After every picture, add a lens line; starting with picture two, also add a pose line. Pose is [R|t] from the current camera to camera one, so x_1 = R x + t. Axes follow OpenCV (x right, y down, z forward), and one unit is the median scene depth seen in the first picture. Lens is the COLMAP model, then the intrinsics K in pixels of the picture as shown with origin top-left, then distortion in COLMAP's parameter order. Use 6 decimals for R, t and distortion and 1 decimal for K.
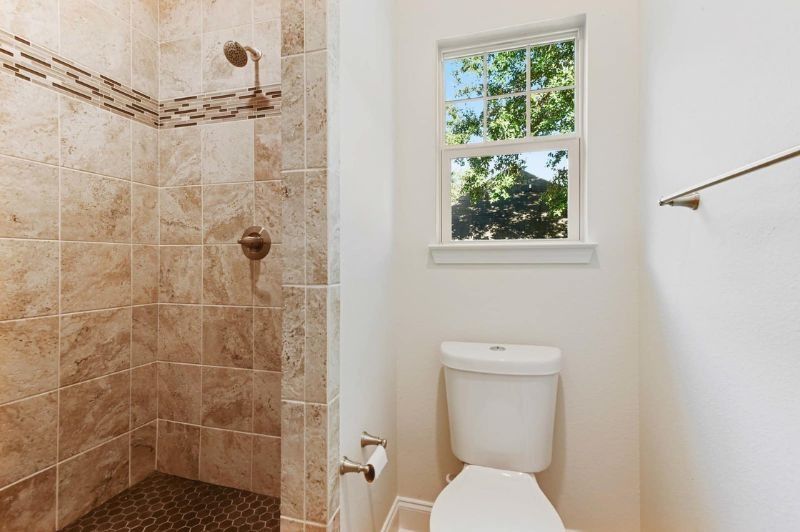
lens RADIAL K [[363.6, 0, 397.6], [0, 363.6, 261.9], [0, 0, 1]] dist [-0.001780, -0.001254]
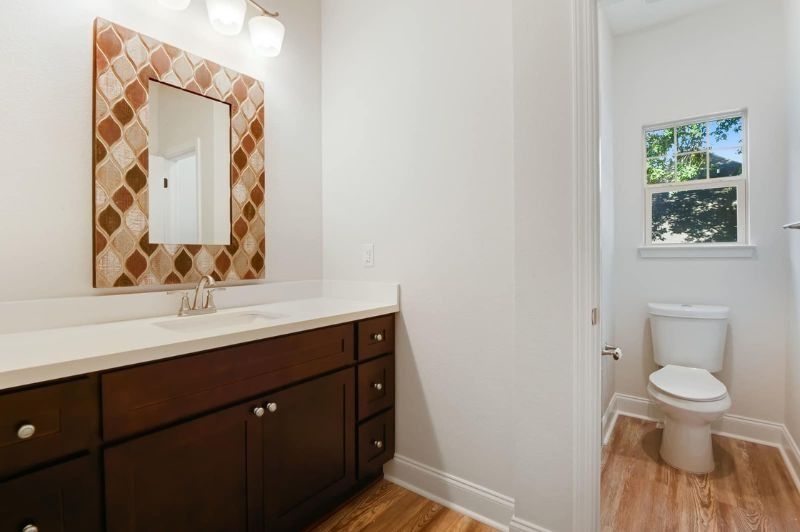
lens RADIAL K [[363.6, 0, 414.9], [0, 363.6, 255.9], [0, 0, 1]] dist [-0.001780, -0.001254]
pose [[0.938844, -0.003483, -0.344324, -0.303200], [0.004884, 0.999983, 0.003203, -0.013496], [0.344307, -0.004689, 0.938845, -0.950841]]
